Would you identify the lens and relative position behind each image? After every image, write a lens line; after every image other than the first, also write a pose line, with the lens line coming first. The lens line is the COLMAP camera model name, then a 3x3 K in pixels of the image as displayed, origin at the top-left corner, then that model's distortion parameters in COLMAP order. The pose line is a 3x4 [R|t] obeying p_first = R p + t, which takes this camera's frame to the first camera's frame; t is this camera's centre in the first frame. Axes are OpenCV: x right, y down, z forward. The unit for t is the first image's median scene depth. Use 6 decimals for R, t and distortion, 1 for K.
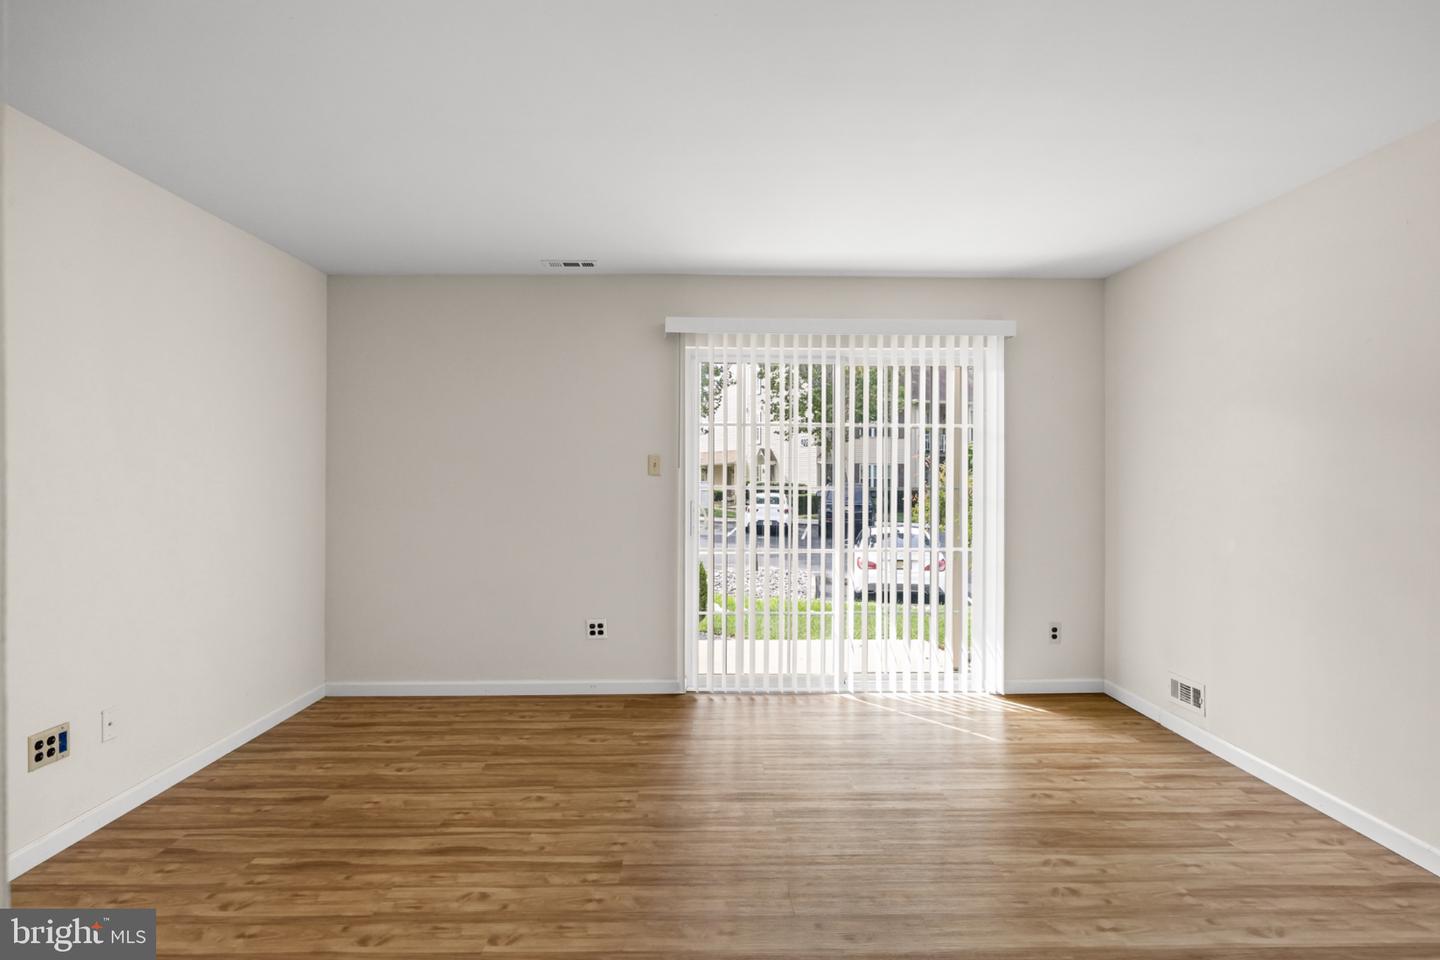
lens RADIAL K [[796.6, 0, 712.4], [0, 796.6, 464.6], [0, 0, 1]] dist [-0.000070, 0.000582]
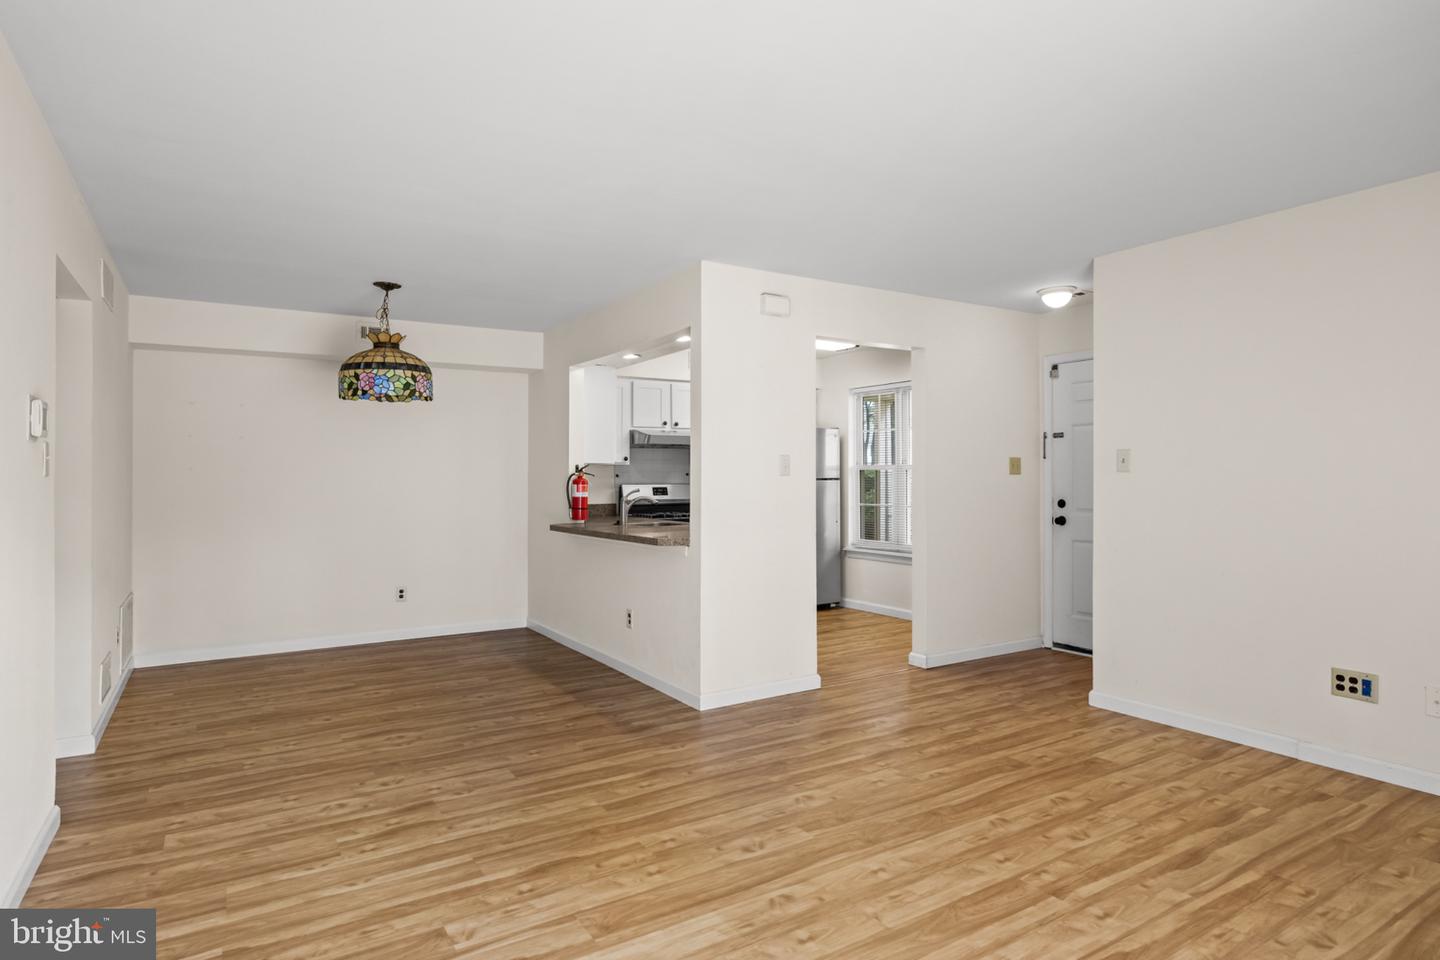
lens RADIAL K [[796.6, 0, 719.8], [0, 796.6, 482.9], [0, 0, 1]] dist [-0.000070, 0.000582]
pose [[-0.856180, 0.005435, -0.516648, 0.476929], [0.011687, 0.999893, -0.008849, 0.025018], [0.516545, -0.013614, -0.856152, 1.118145]]
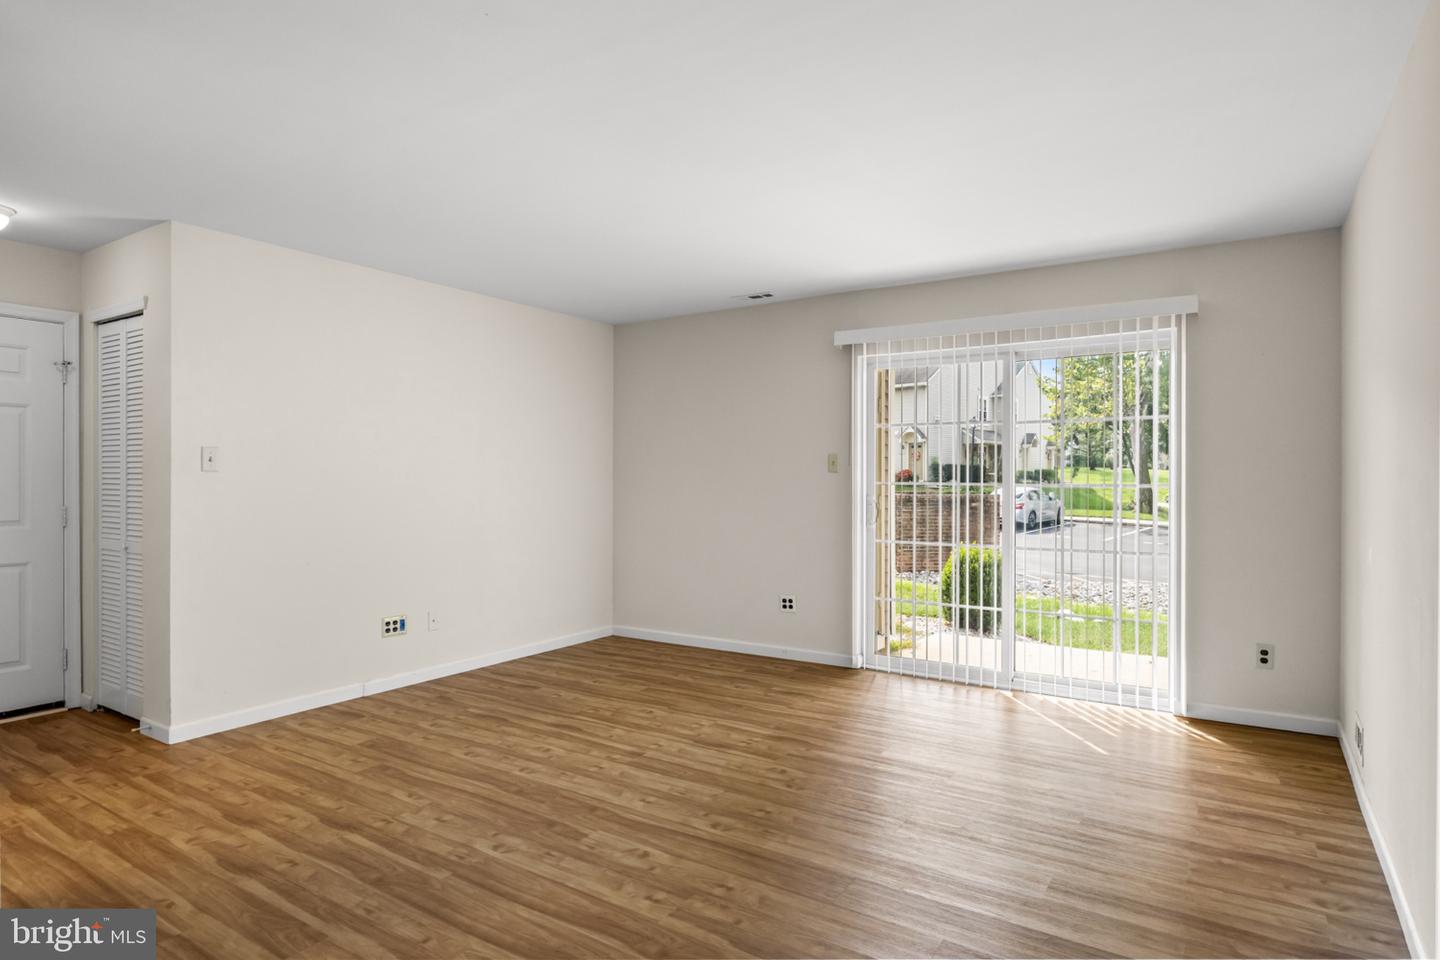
lens RADIAL K [[796.6, 0, 714.2], [0, 796.6, 480.1], [0, 0, 1]] dist [-0.000070, 0.000582]
pose [[0.825115, 0.001393, -0.564964, 0.536394], [0.008498, 0.999853, 0.014877, 0.007117], [0.564902, -0.017076, 0.824982, -0.036440]]
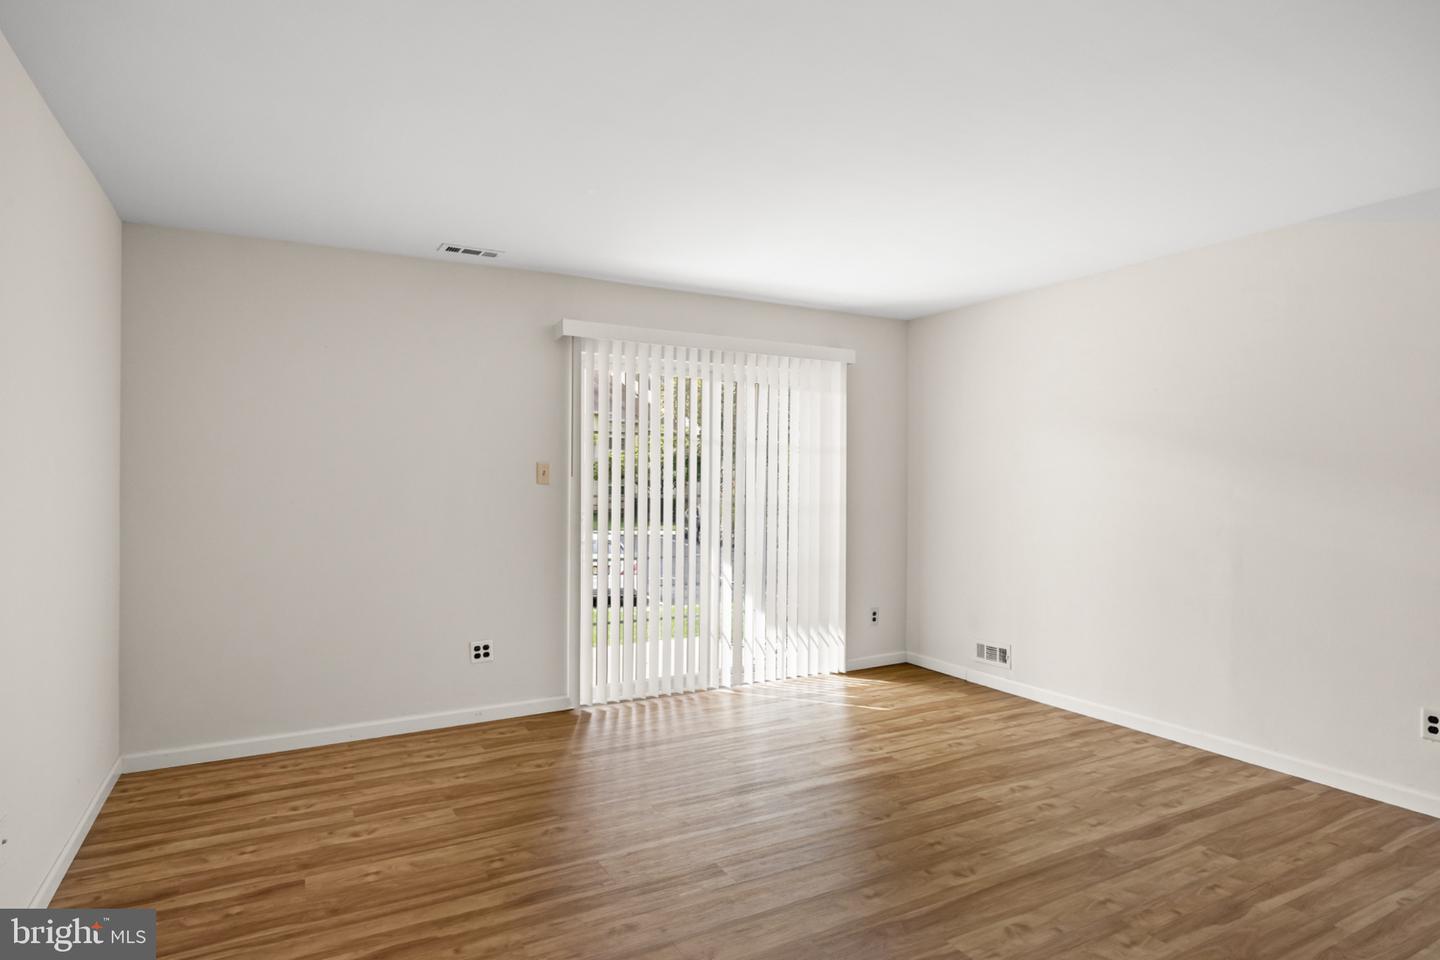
lens RADIAL K [[796.6, 0, 721.6], [0, 796.6, 485.9], [0, 0, 1]] dist [-0.000070, 0.000582]
pose [[0.883935, -0.001996, 0.467606, -0.412313], [-0.005628, 0.999873, 0.014908, 0.000166], [-0.467576, -0.015809, 0.883812, 0.075739]]
